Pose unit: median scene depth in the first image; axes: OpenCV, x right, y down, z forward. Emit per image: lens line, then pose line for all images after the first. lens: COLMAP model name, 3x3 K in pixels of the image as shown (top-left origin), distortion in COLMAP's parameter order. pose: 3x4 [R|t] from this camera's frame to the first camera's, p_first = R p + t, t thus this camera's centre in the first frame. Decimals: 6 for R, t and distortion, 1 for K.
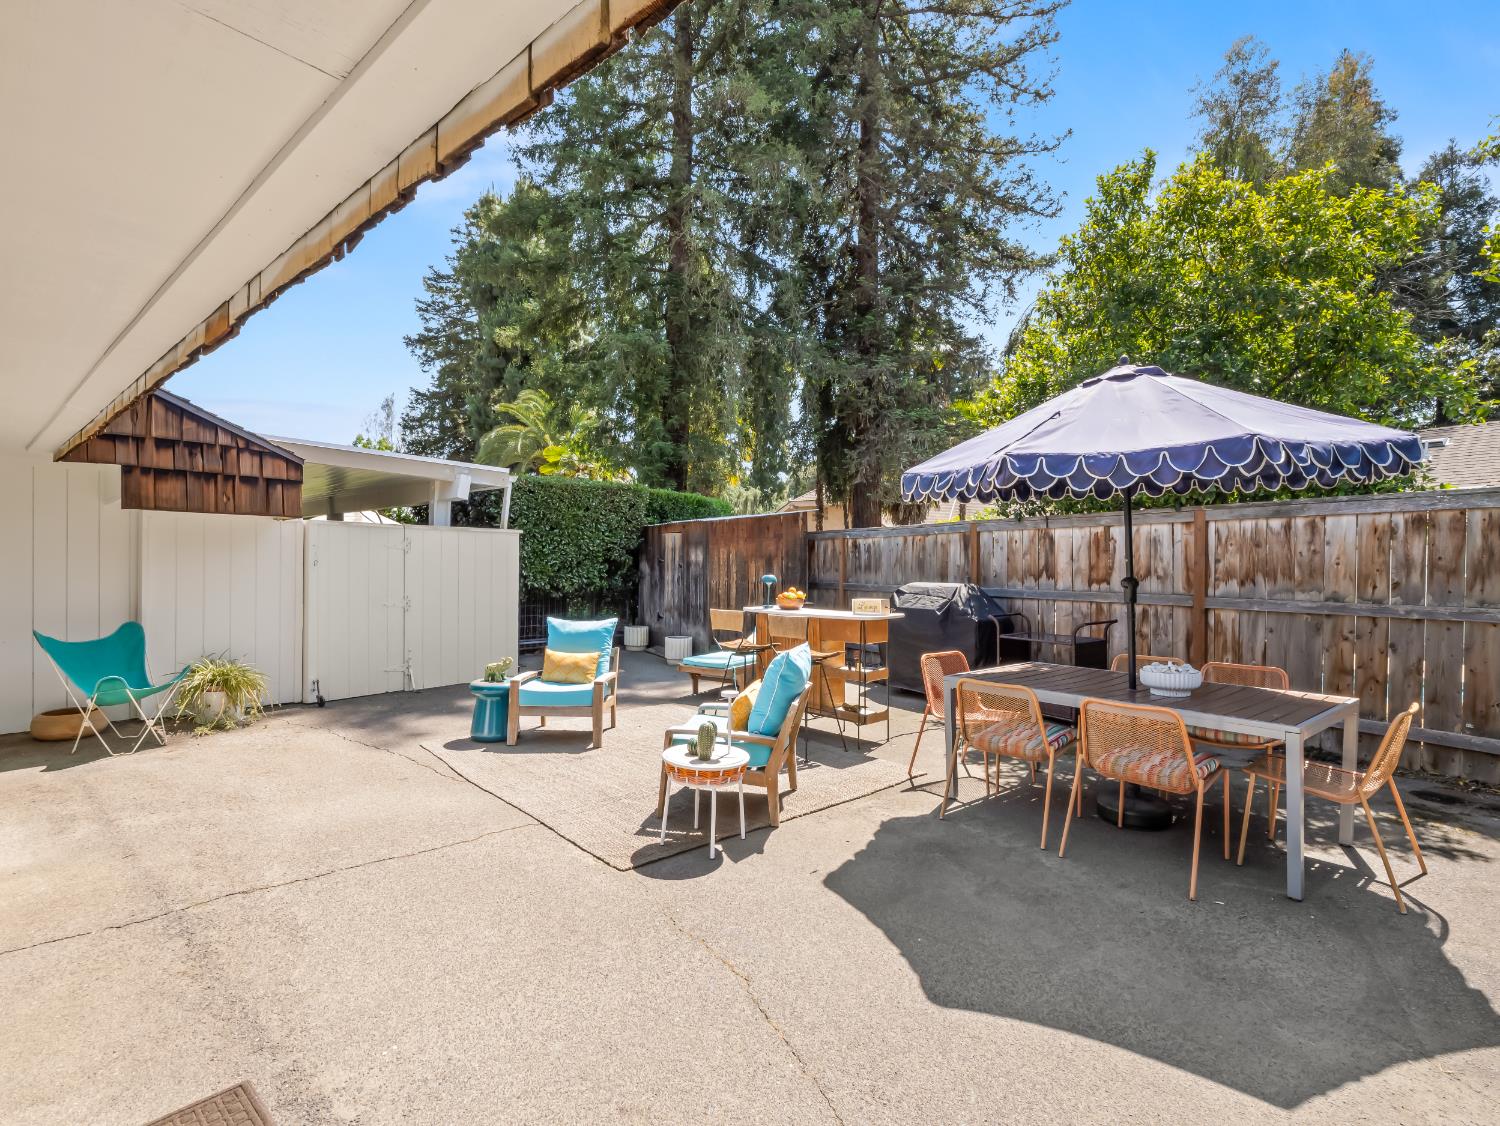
lens RADIAL K [[714.6, 0, 750.0], [0, 714.6, 563.0], [0, 0, 1]] dist [-0.022507, -0.000065]
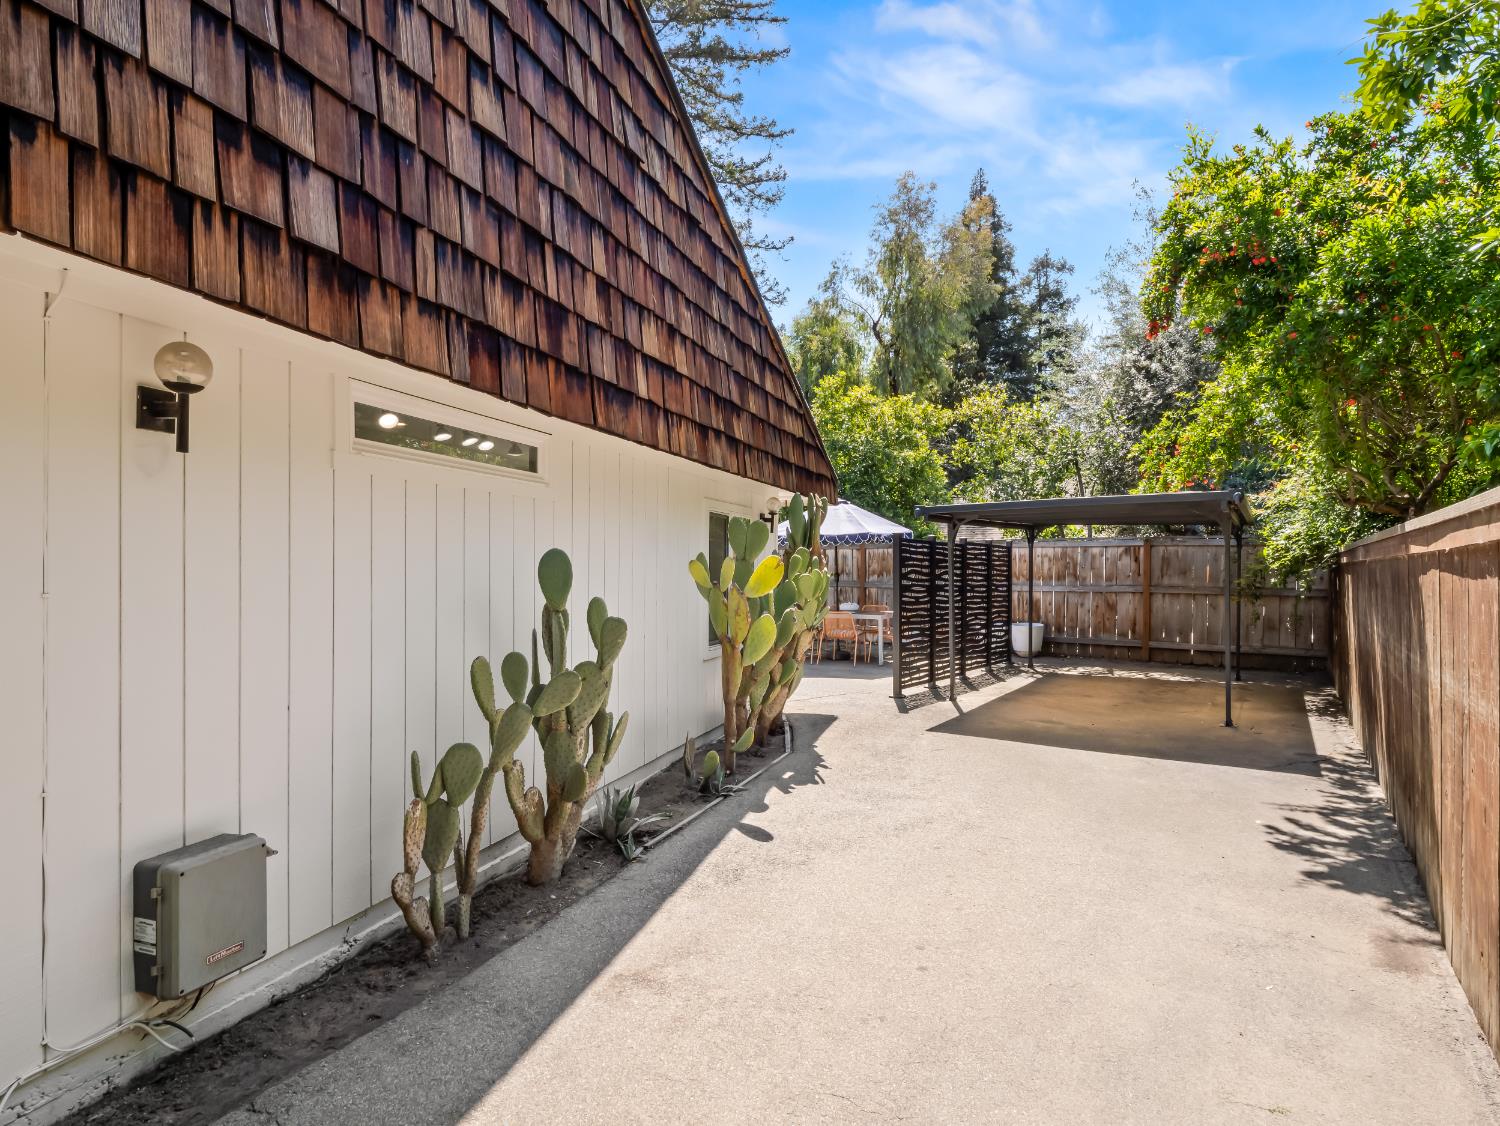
lens RADIAL K [[868.9, 0, 750.0], [0, 868.9, 563.0], [0, 0, 1]] dist [0.000334, 0.000030]
pose [[0.919090, -0.001551, 0.394044, -0.742004], [0.001583, 0.999999, 0.000243, -0.014165], [-0.394044, 0.000401, 0.919092, -1.324744]]
